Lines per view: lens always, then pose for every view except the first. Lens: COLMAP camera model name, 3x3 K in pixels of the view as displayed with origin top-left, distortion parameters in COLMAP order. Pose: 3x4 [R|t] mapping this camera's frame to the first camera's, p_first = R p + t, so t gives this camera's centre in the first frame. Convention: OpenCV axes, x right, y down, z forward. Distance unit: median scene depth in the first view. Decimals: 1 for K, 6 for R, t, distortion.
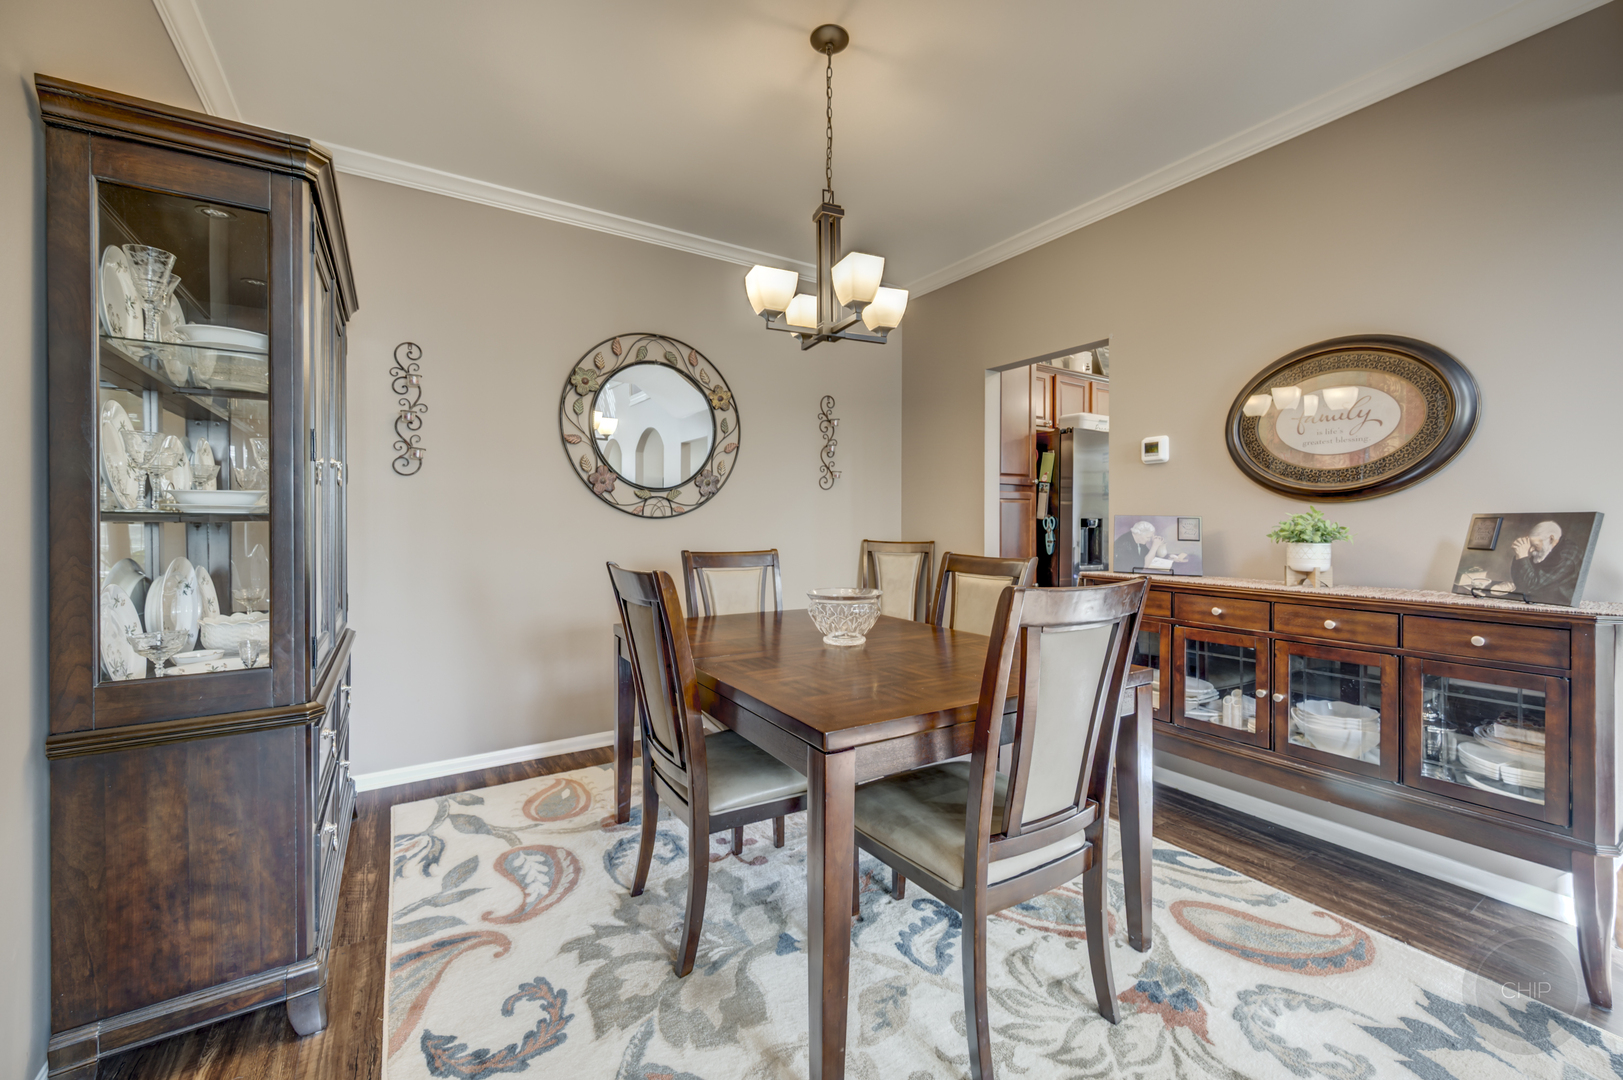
lens RADIAL K [[649.9, 0, 817.8], [0, 649.9, 528.9], [0, 0, 1]] dist [0.002776, -0.000613]
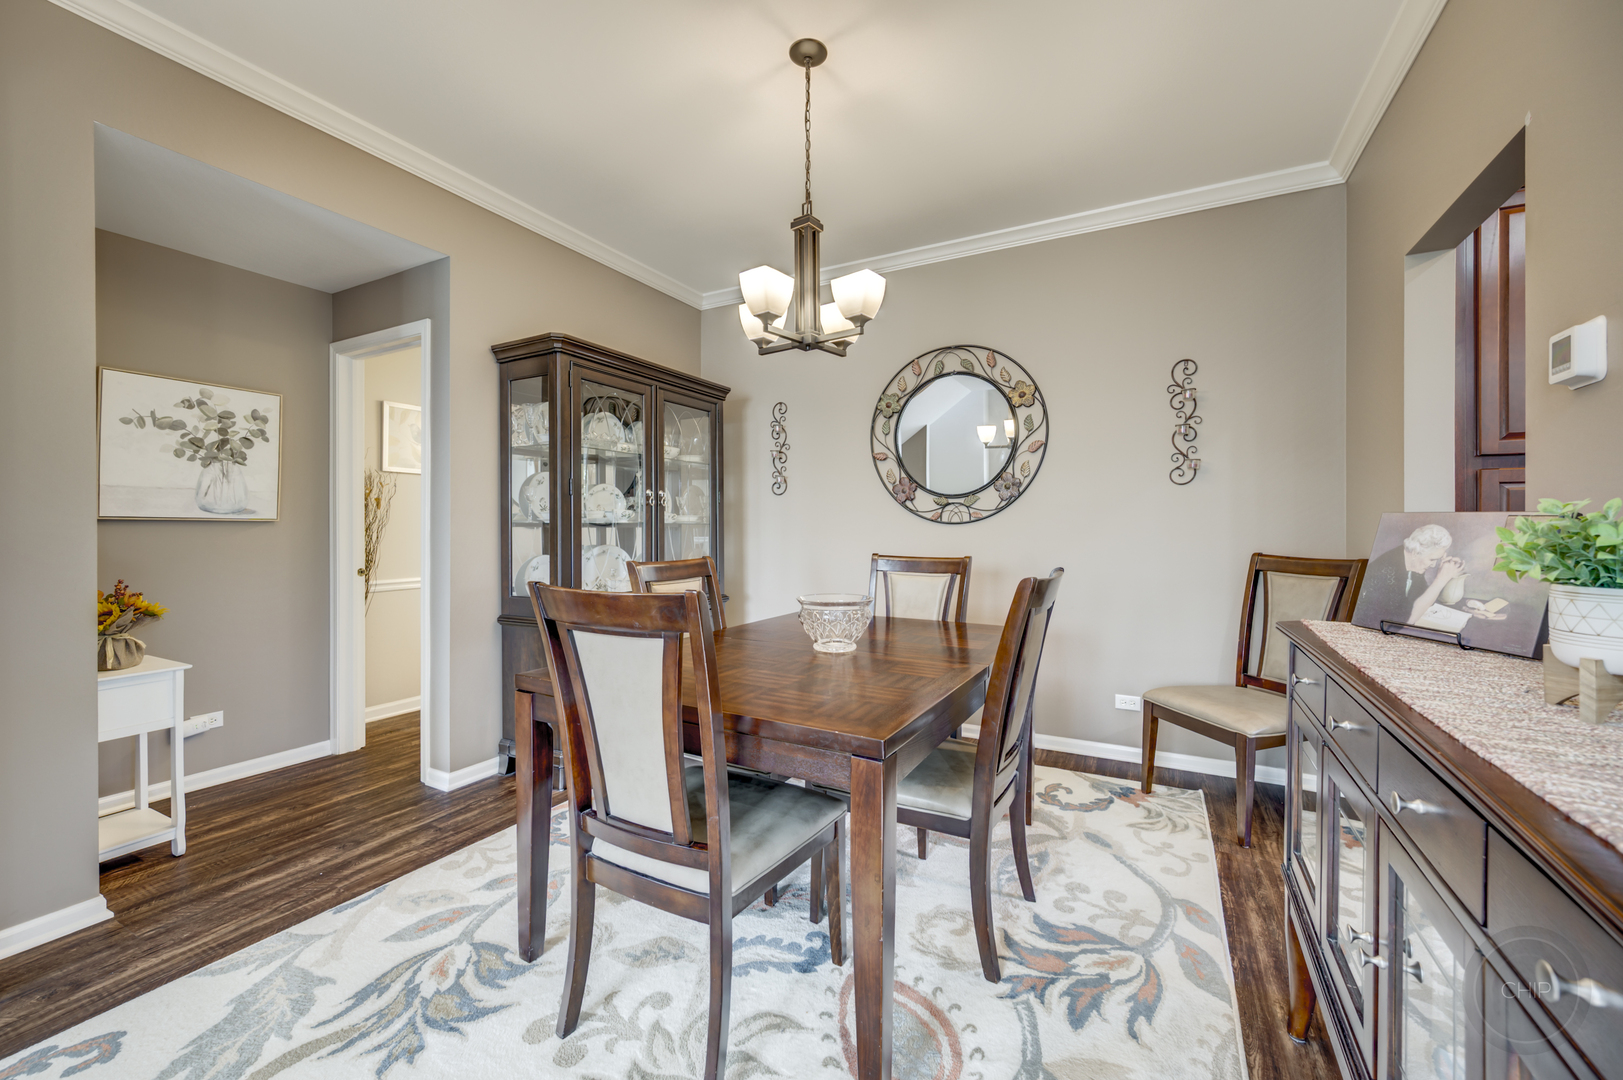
lens RADIAL K [[649.9, 0, 800.7], [0, 649.9, 530.9], [0, 0, 1]] dist [0.002776, -0.000613]
pose [[0.473039, 0.005254, -0.881026, 0.557327], [-0.015209, 0.999882, -0.002204, 0.000511], [0.880910, 0.014442, 0.473063, 0.308769]]
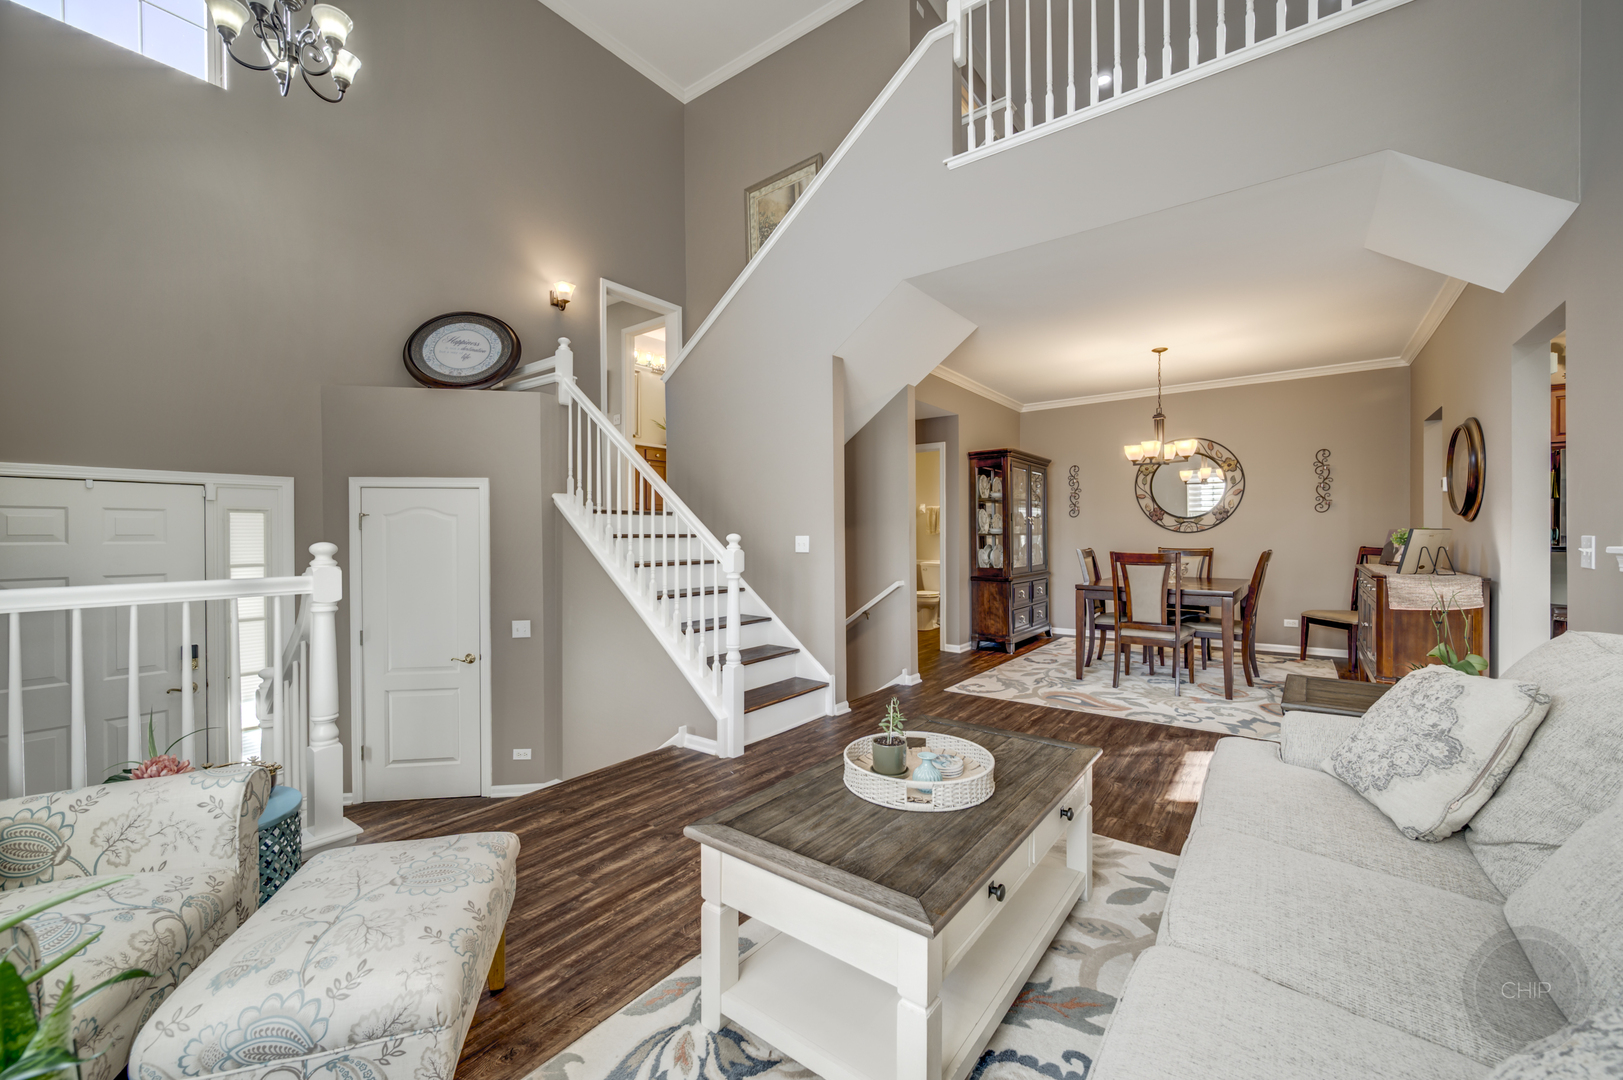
lens RADIAL K [[649.9, 0, 820.3], [0, 649.9, 544.7], [0, 0, 1]] dist [0.002776, -0.000613]
pose [[0.328377, 0.003204, -0.944541, 1.226783], [-0.011796, 0.999930, -0.000709, 0.031199], [0.944473, 0.011374, 0.328392, -0.654862]]
